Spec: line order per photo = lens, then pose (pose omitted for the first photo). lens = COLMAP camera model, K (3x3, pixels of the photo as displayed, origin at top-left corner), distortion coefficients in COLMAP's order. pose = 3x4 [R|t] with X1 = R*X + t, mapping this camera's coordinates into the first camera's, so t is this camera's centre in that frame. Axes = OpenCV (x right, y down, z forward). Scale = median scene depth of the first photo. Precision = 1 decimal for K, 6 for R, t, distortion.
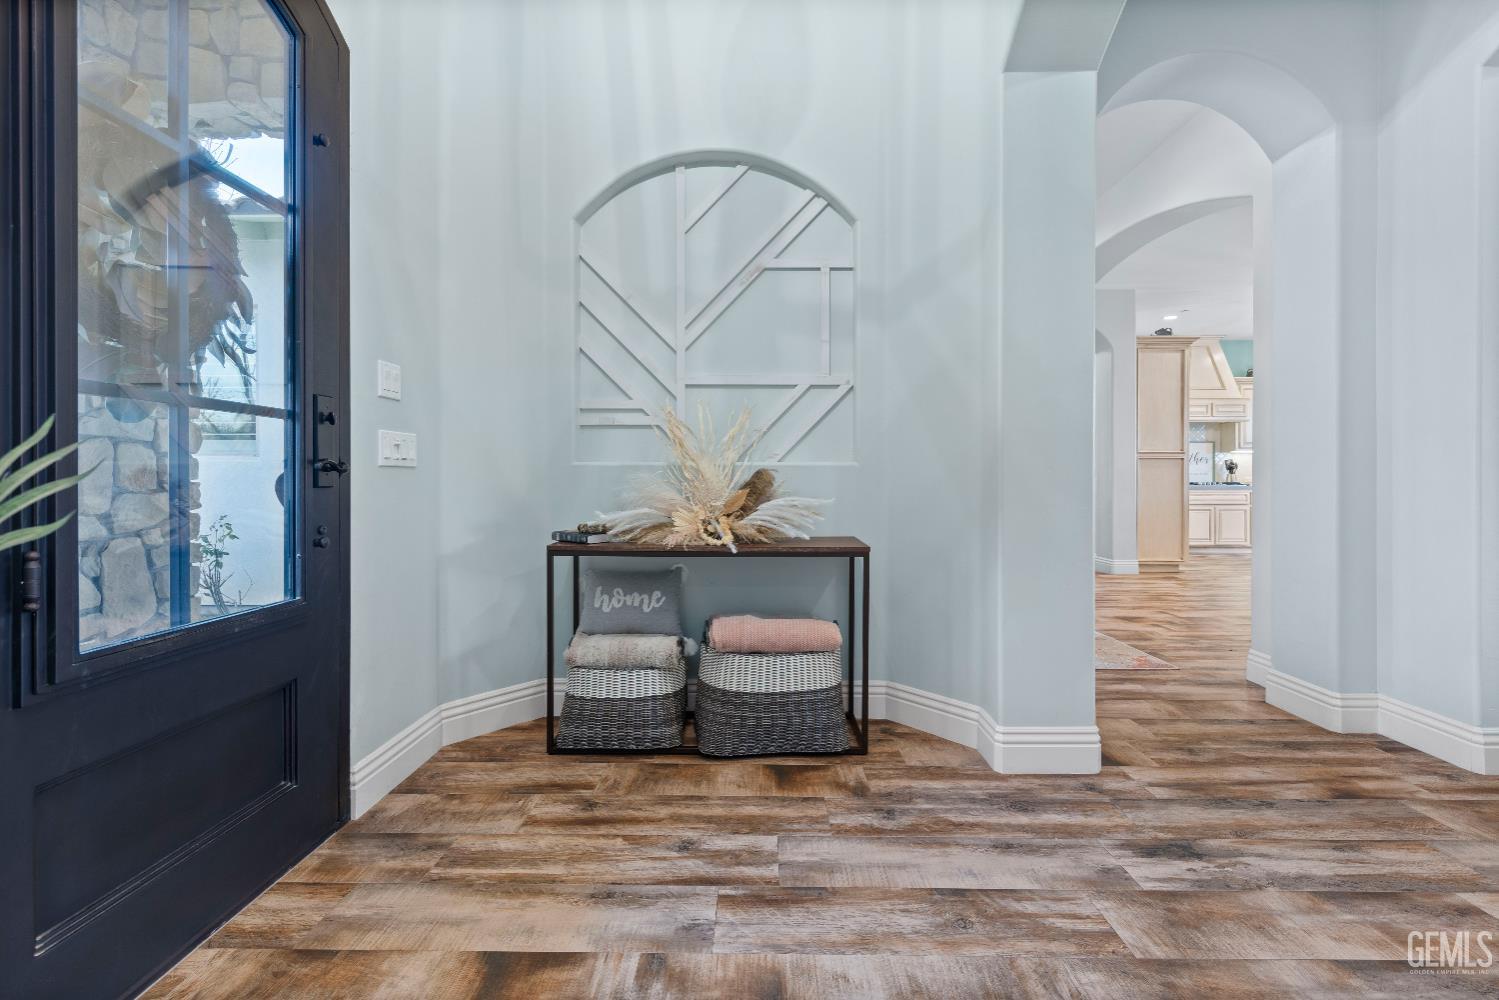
lens RADIAL K [[613.5, 0, 739.0], [0, 613.5, 487.9], [0, 0, 1]] dist [0.002942, -0.000899]
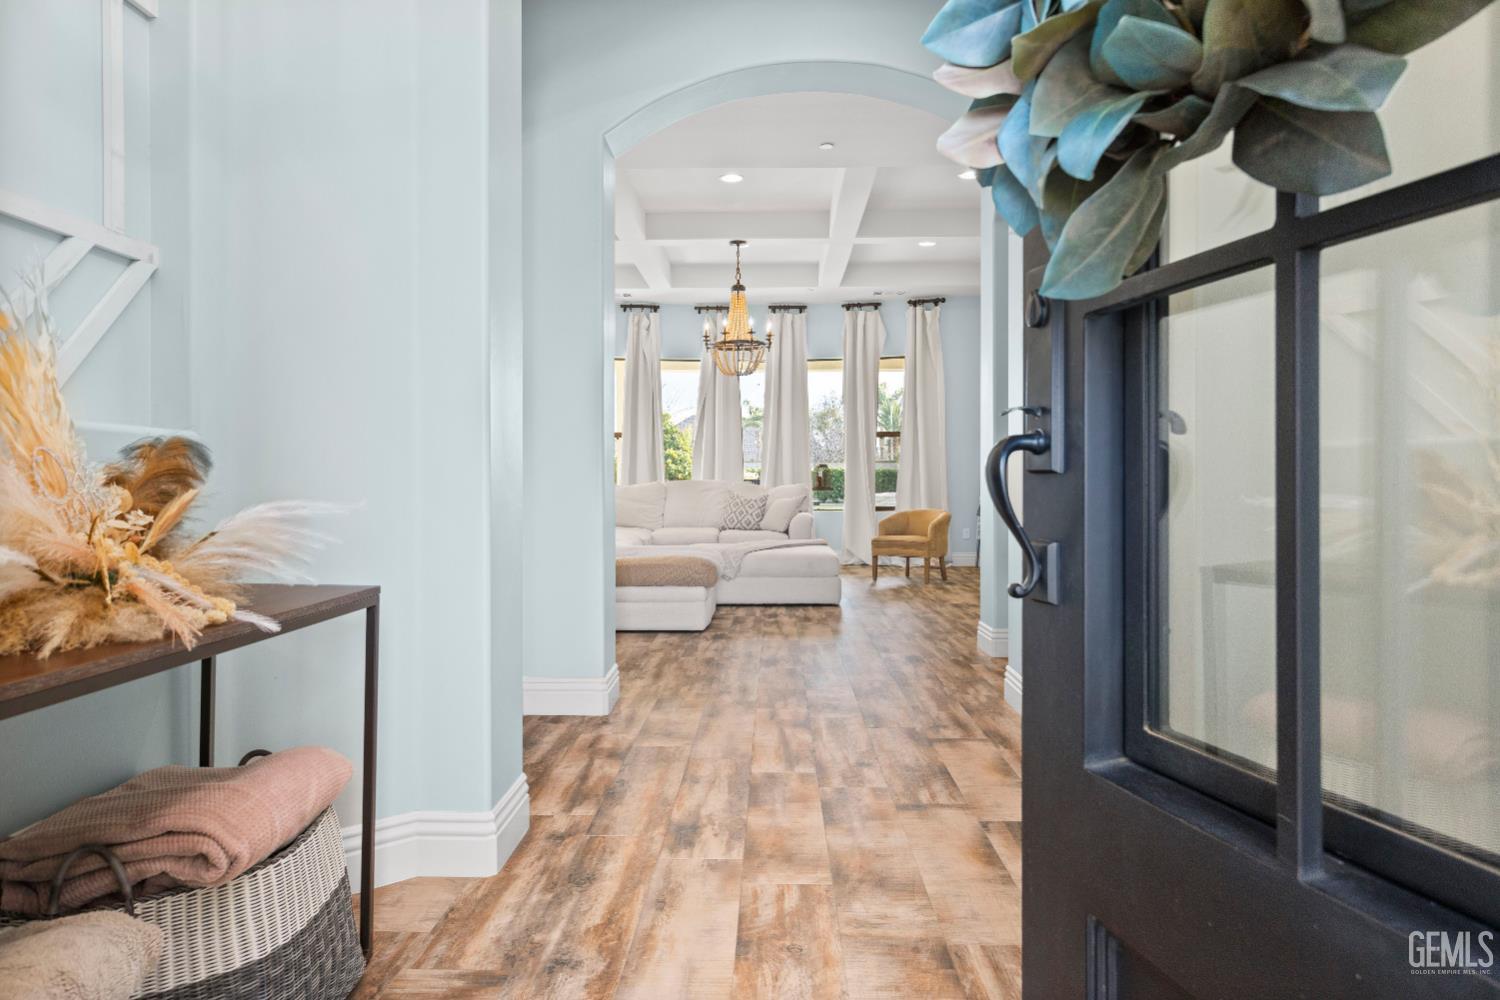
lens RADIAL K [[1023.4, 0, 720.5], [0, 1023.4, 472.7], [0, 0, 1]] dist [0.010611, 0.001159]
pose [[0.014131, 0.002838, 0.999896, -0.932400], [0.011432, 0.999930, -0.002999, -0.000945], [-0.999835, 0.011473, 0.014097, 0.857805]]
